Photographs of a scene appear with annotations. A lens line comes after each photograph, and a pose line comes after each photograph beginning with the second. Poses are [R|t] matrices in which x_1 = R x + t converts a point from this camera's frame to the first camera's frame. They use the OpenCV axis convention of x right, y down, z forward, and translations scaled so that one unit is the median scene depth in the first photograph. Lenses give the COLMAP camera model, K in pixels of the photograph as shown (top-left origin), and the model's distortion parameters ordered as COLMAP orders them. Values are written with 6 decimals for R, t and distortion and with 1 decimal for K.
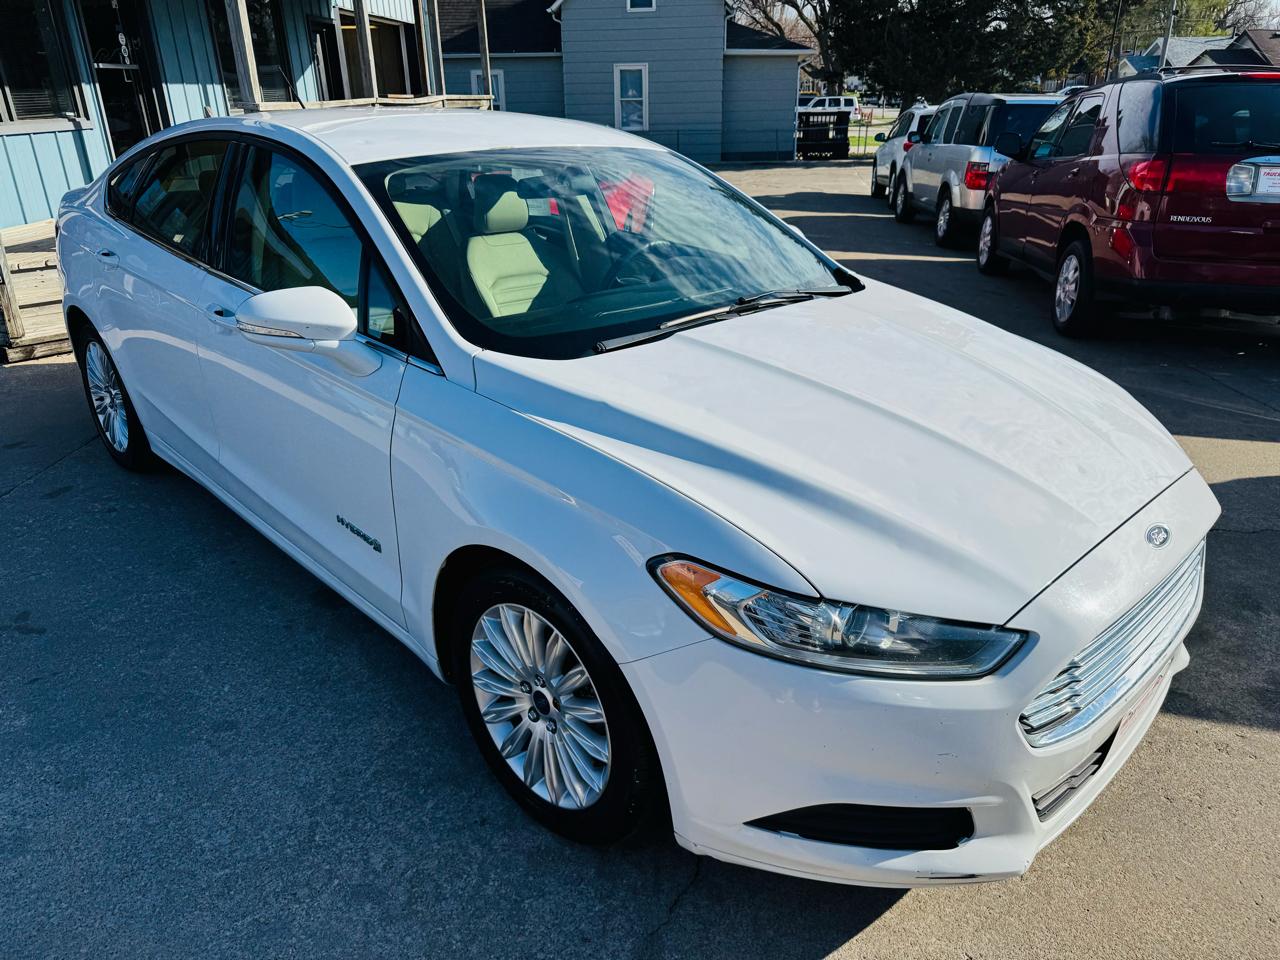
lens RADIAL K [[937.9, 0, 643.2], [0, 937.9, 478.9], [0, 0, 1]] dist [-0.005763, -0.002161]
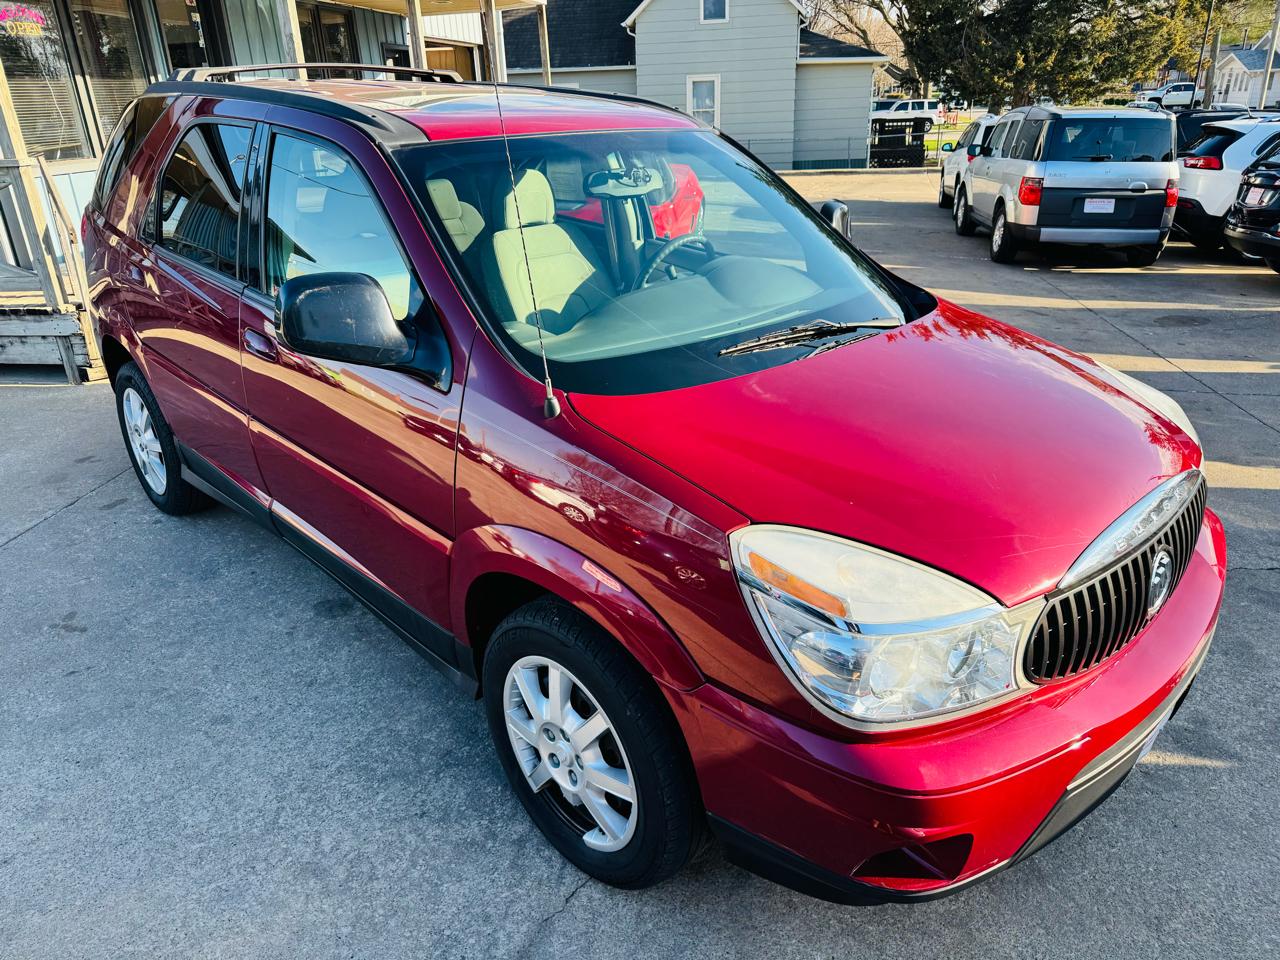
lens RADIAL K [[932.4, 0, 633.3], [0, 932.4, 484.1], [0, 0, 1]] dist [-0.000606, -0.007905]
pose [[0.995232, 0.019337, -0.095596, 0.143265], [-0.019069, 0.999811, 0.003715, -0.035555], [0.095649, -0.001874, 0.995413, -0.082338]]
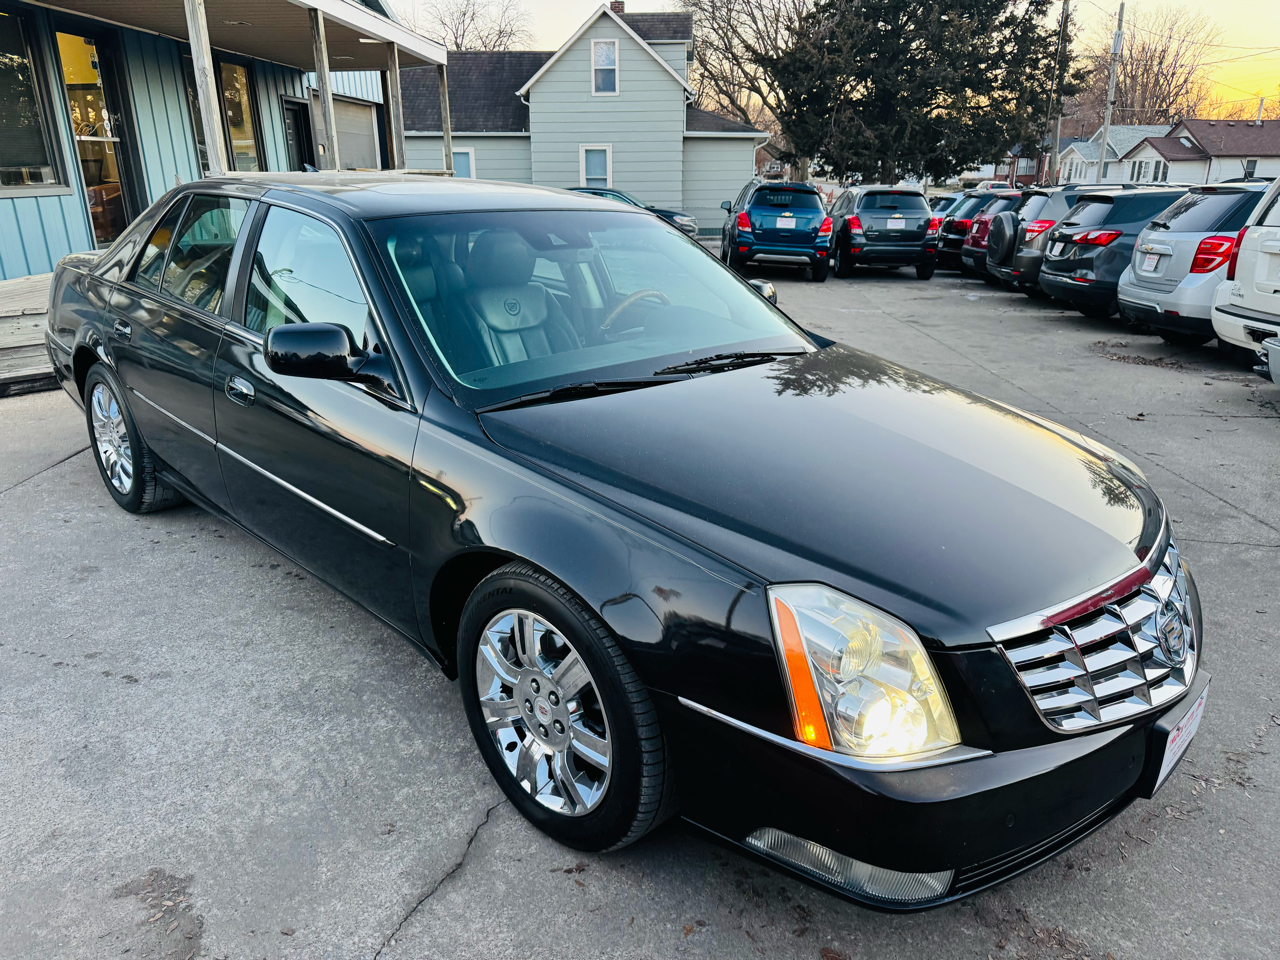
lens RADIAL K [[934.2, 0, 643.9], [0, 934.2, 480.2], [0, 0, 1]] dist [0.002249, -0.006193]
pose [[0.999605, 0.002998, 0.027941, 0.119609], [-0.000972, 0.997388, -0.072218, 0.089734], [-0.028085, 0.072162, 0.996997, -0.196746]]
